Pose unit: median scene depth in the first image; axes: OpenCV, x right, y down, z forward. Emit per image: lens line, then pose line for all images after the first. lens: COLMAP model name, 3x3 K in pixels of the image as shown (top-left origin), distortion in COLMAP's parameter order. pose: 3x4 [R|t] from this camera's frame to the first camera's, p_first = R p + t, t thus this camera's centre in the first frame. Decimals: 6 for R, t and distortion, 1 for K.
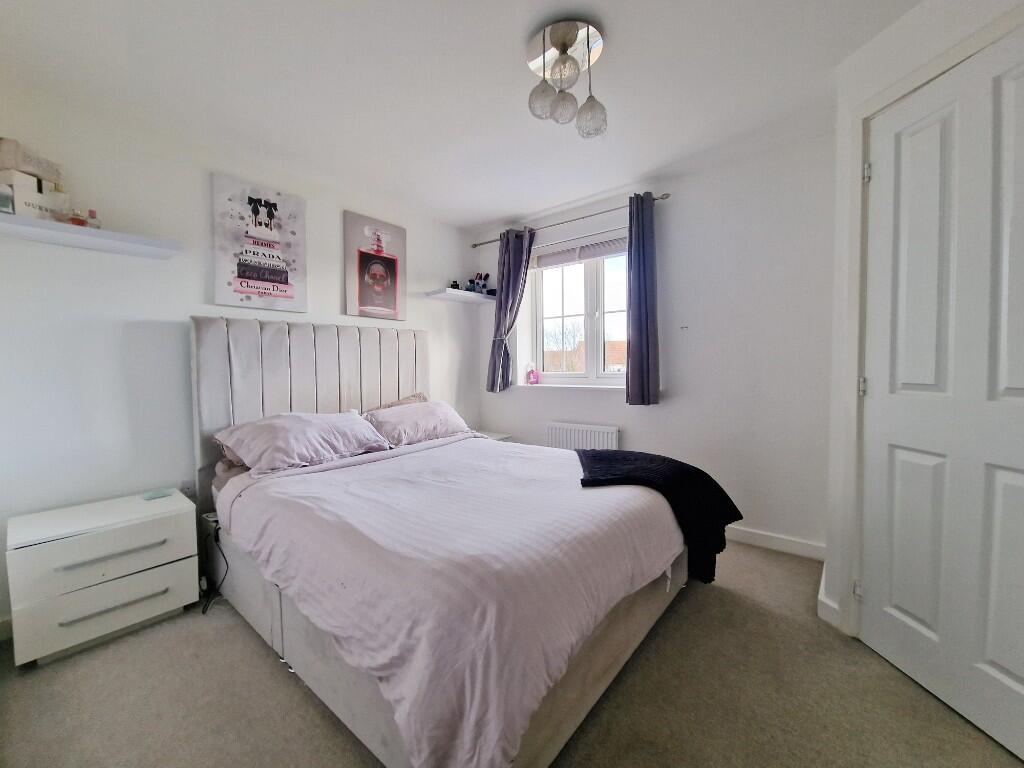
lens RADIAL K [[415.6, 0, 512.0], [0, 415.6, 384.0], [0, 0, 1]] dist [-0.000206, -0.005888]
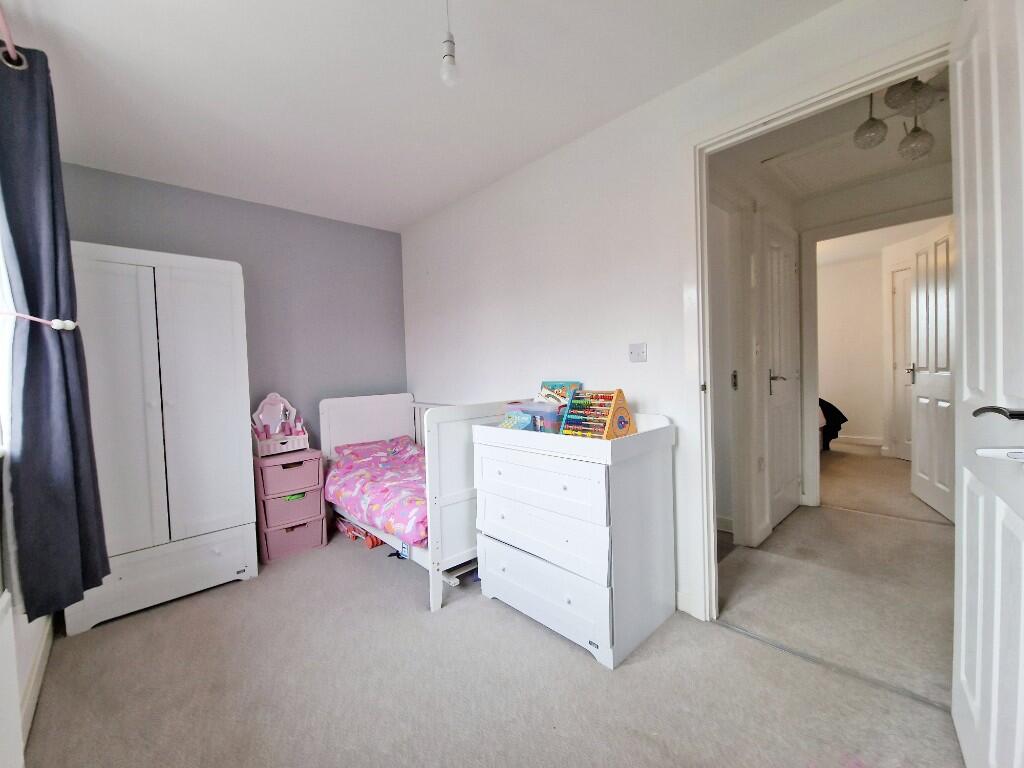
lens RADIAL K [[415.6, 0, 512.0], [0, 415.6, 384.0], [0, 0, 1]] dist [-0.000206, -0.005888]
pose [[0.991350, -0.002705, -0.131214, -1.221647], [-0.002035, 0.999351, -0.035972, 0.209991], [0.131226, 0.035928, 0.990701, -1.905480]]
